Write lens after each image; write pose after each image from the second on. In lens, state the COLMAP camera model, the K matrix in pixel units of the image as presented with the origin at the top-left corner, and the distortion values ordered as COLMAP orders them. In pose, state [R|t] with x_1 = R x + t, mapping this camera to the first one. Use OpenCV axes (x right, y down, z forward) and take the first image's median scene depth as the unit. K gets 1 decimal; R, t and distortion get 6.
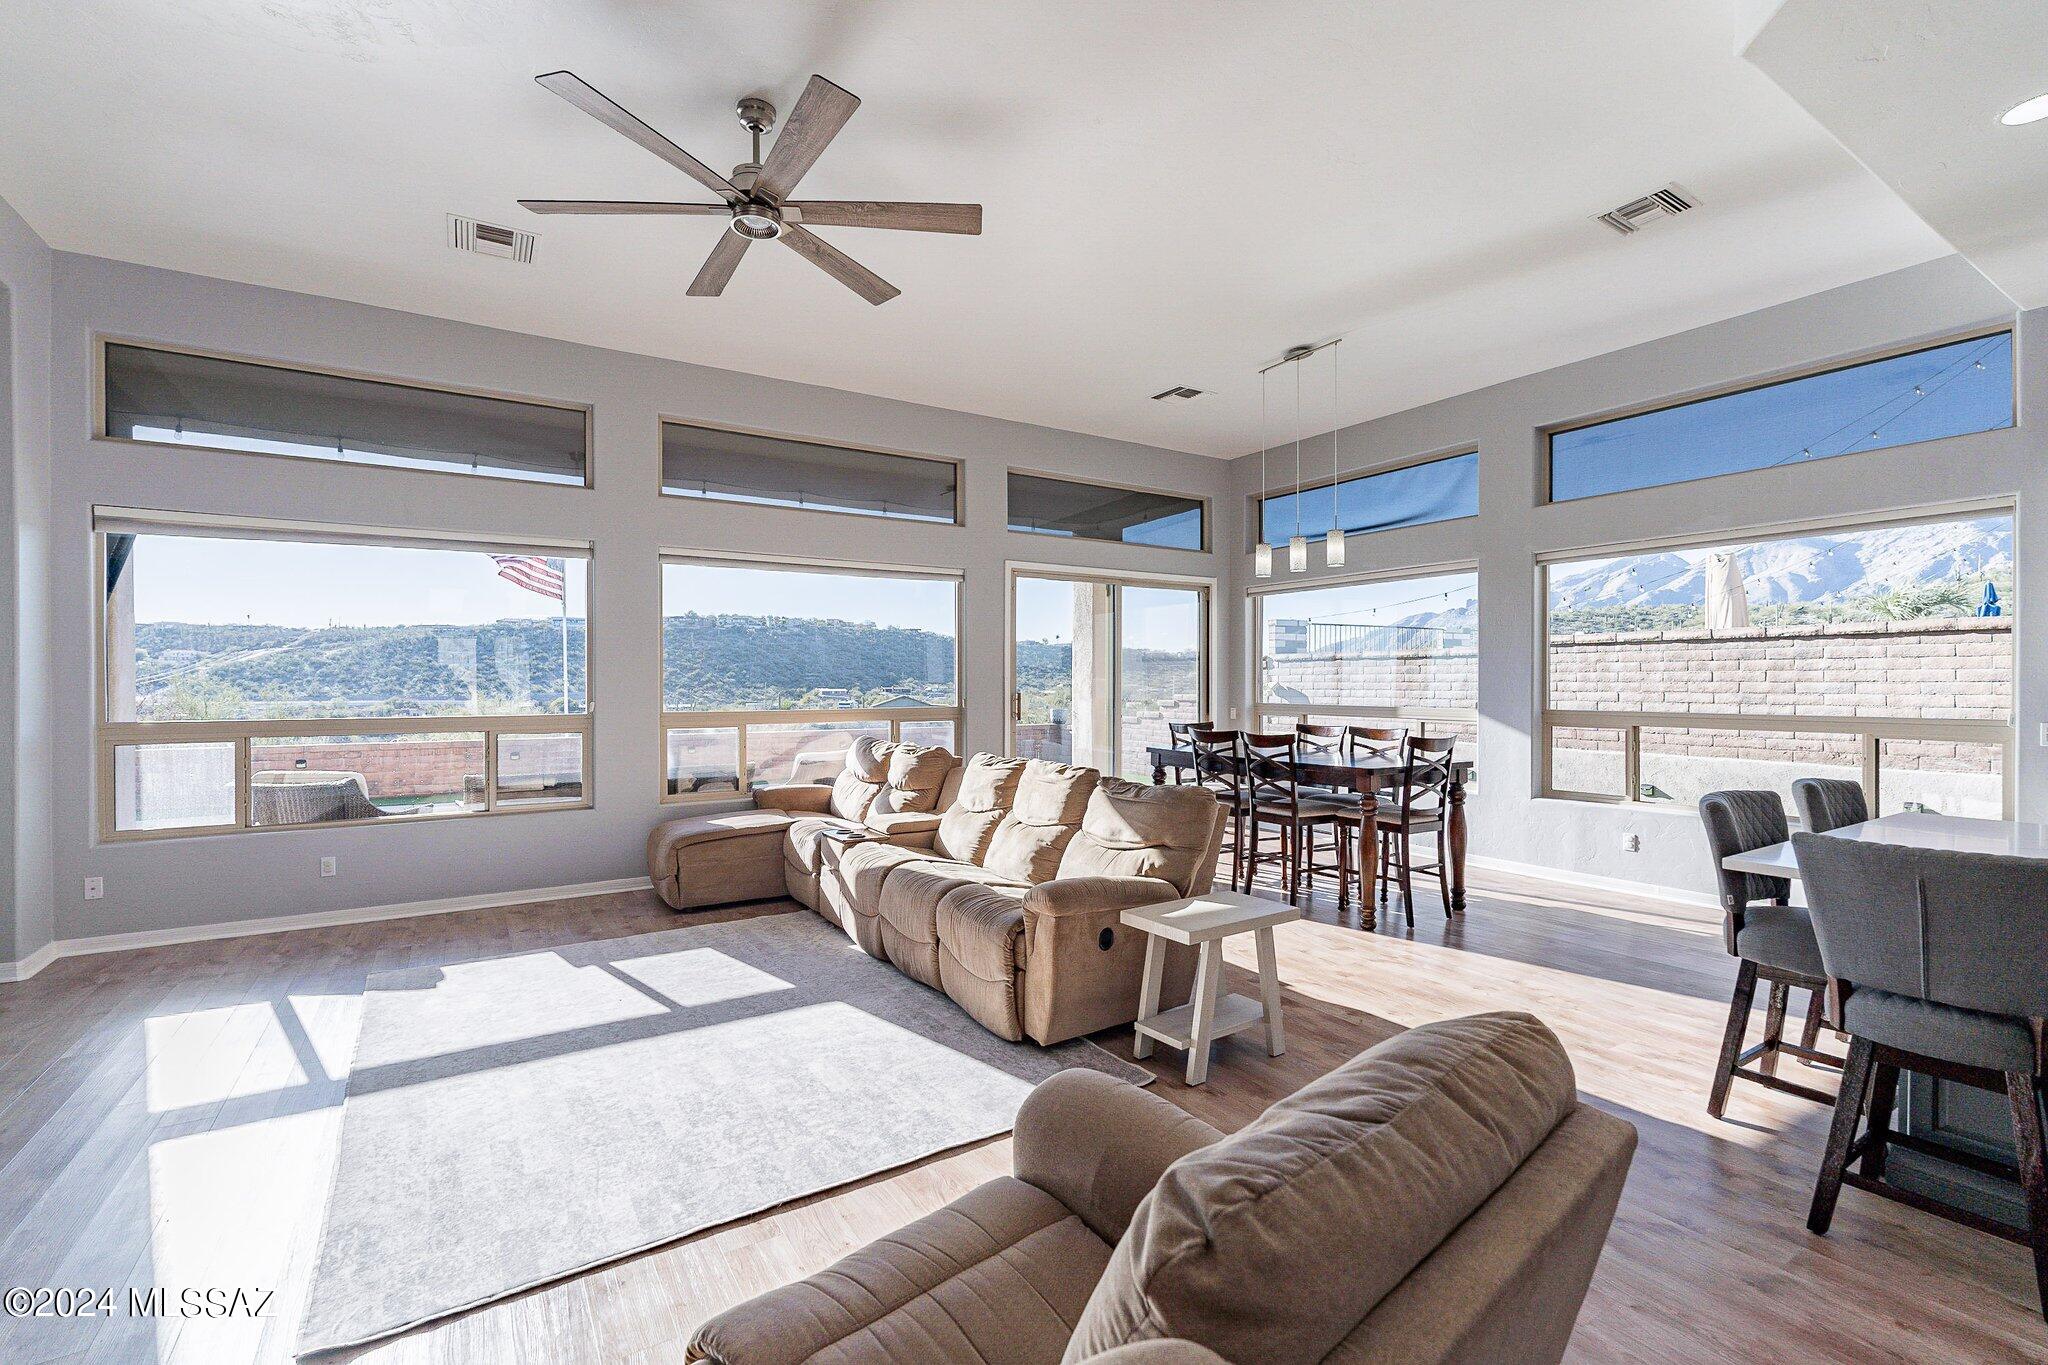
lens RADIAL K [[899.7, 0, 1020.8], [0, 899.7, 682.4], [0, 0, 1]] dist [-0.000159, -0.000645]
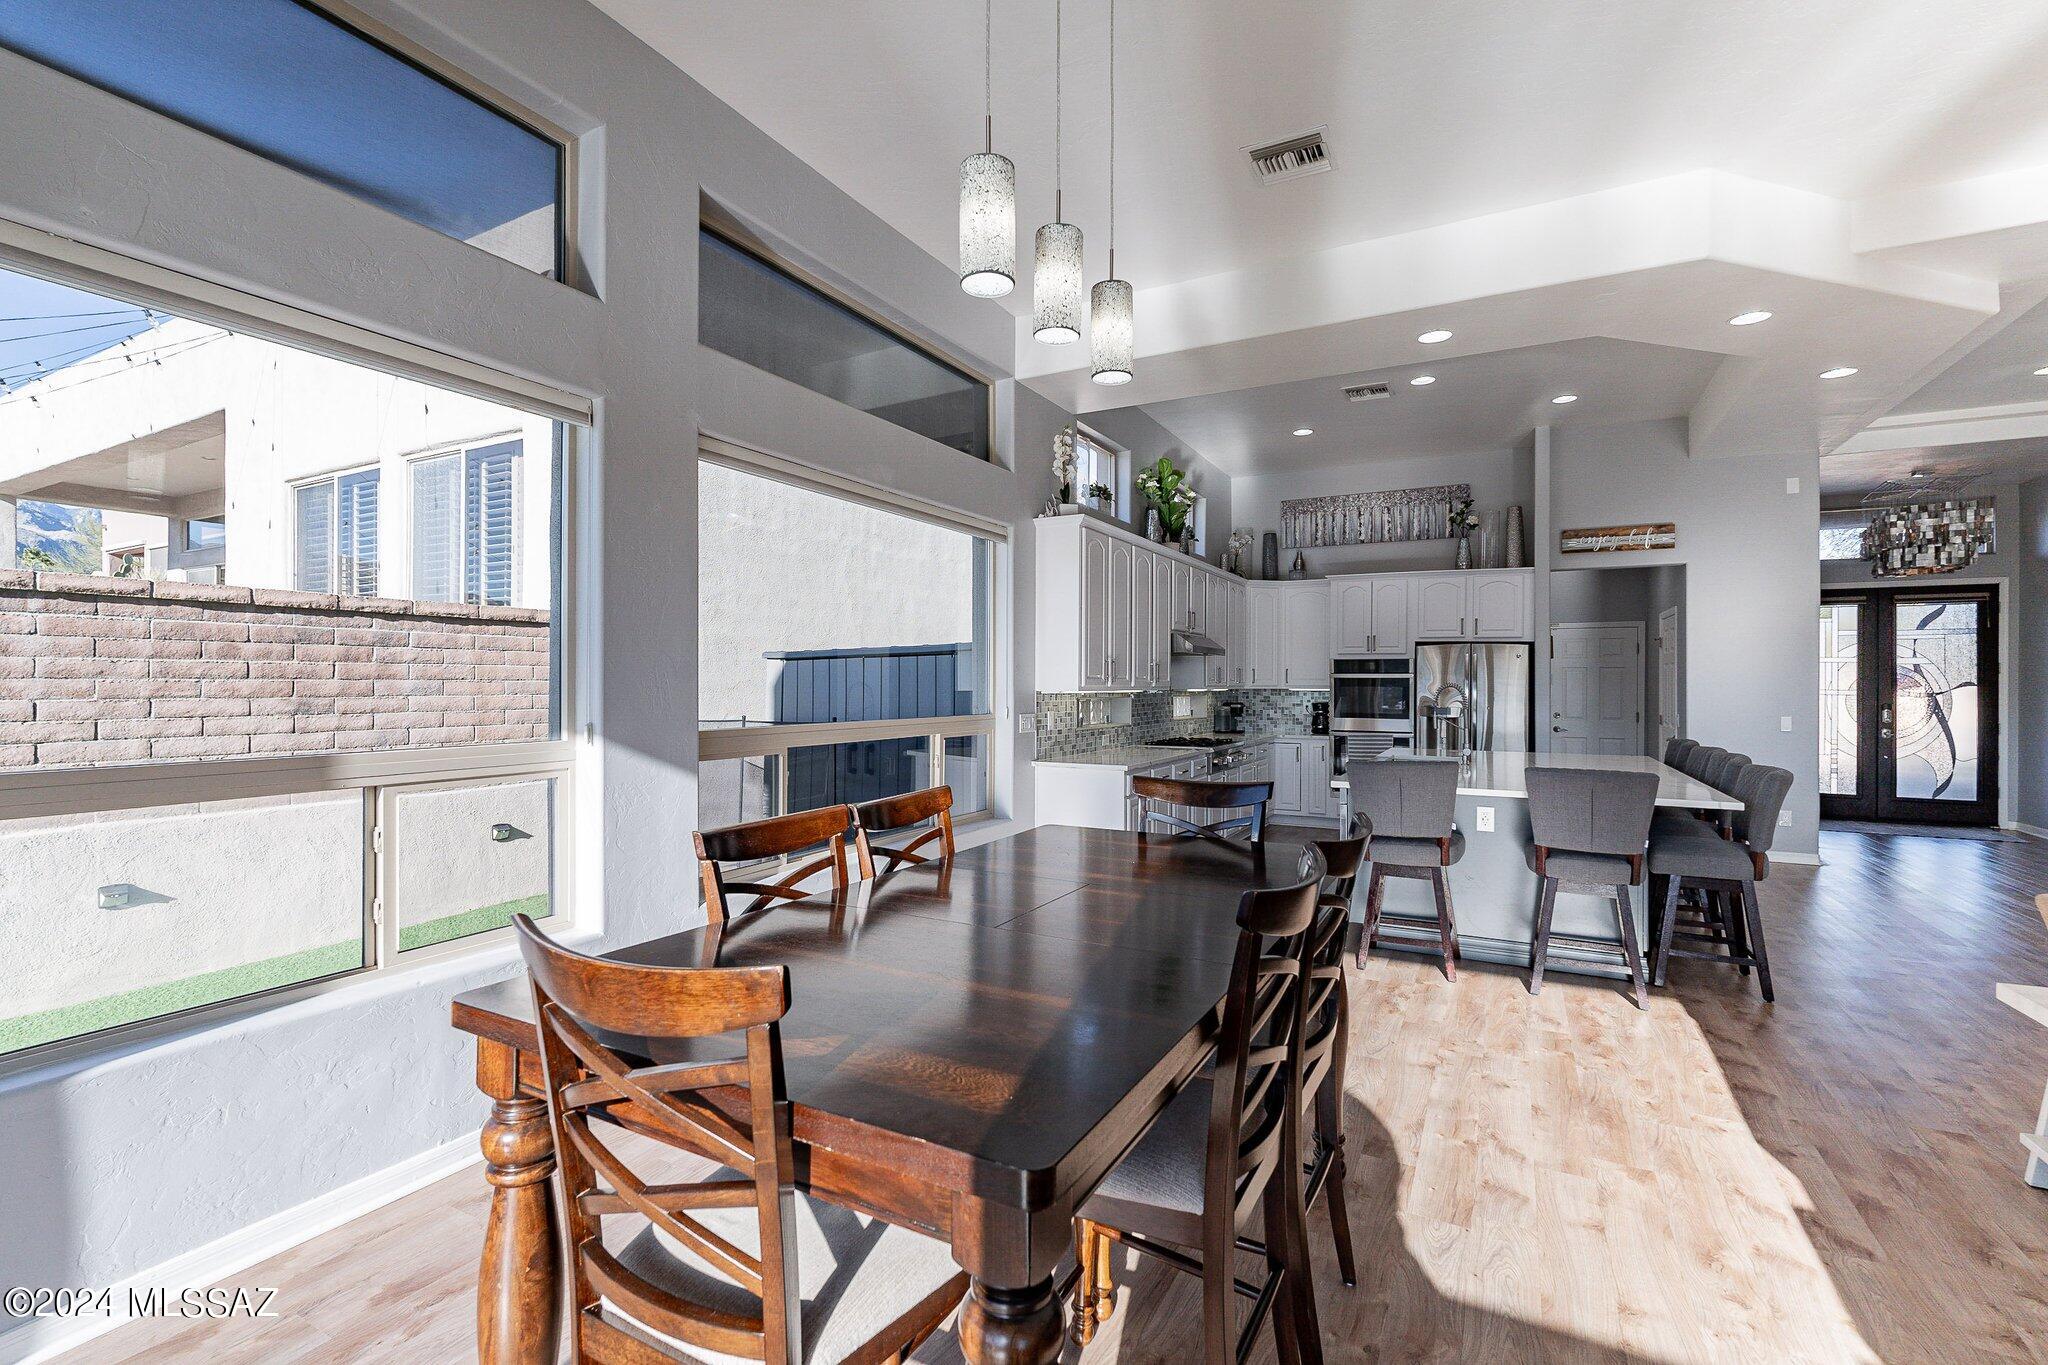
lens RADIAL K [[899.7, 0, 1020.8], [0, 899.7, 682.4], [0, 0, 1]] dist [-0.000159, -0.000645]
pose [[-0.484802, -0.001857, 0.874622, 0.021609], [-0.003448, 0.999994, 0.000212, 0.000097], [-0.874617, -0.002913, -0.484805, 0.929185]]
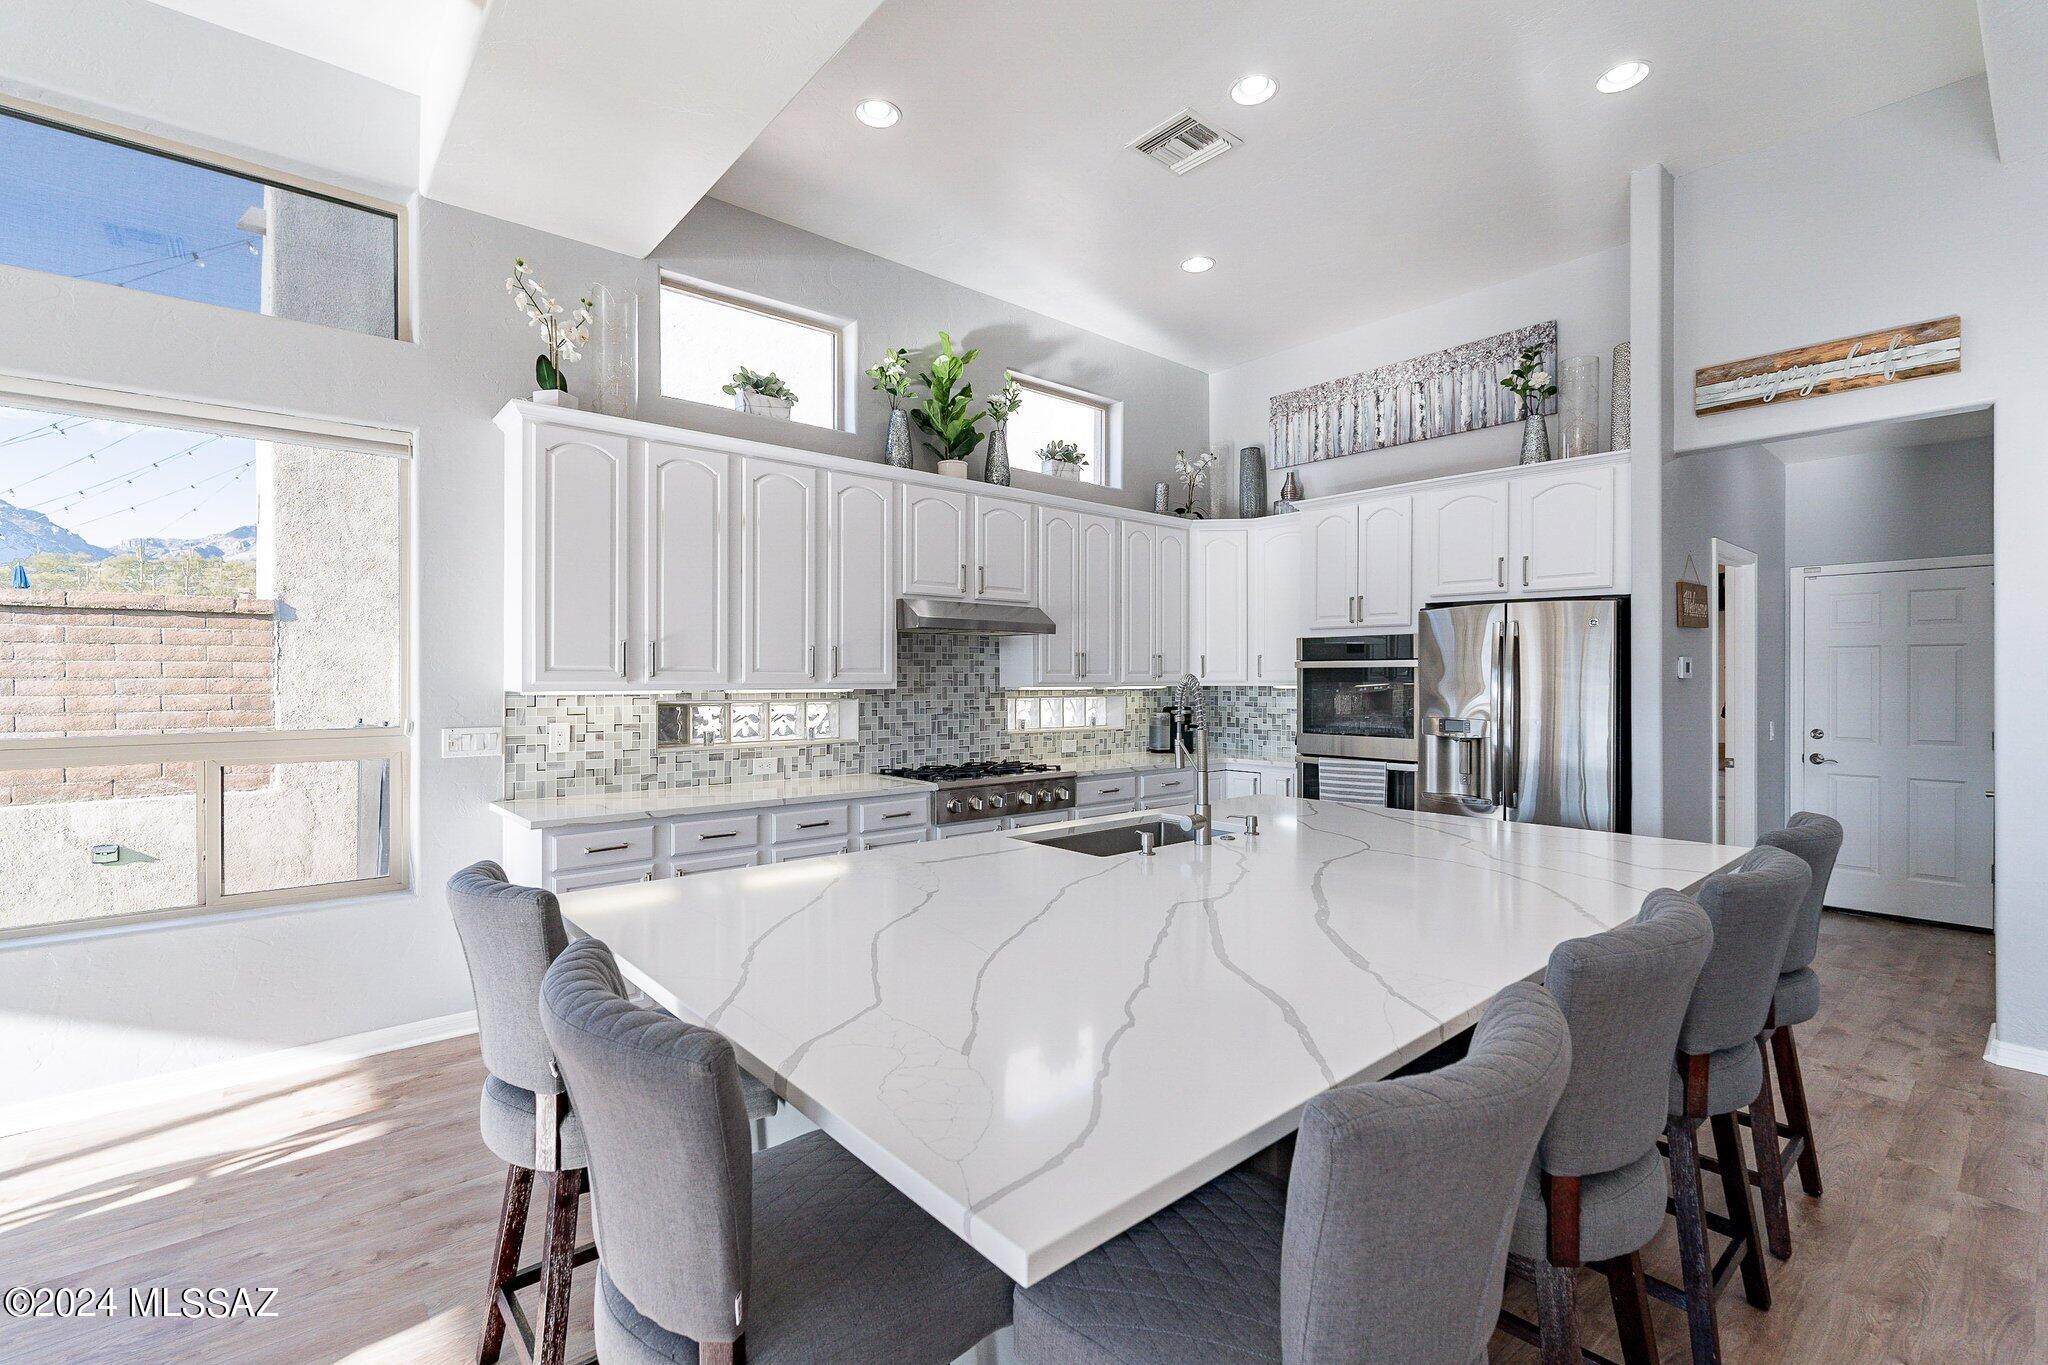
lens RADIAL K [[899.7, 0, 1020.8], [0, 899.7, 682.4], [0, 0, 1]] dist [-0.000159, -0.000645]
pose [[-0.142159, -0.004060, 0.989835, 0.163311], [0.000968, 0.999991, 0.004241, 0.000991], [-0.989843, 0.001561, -0.142154, 0.353559]]
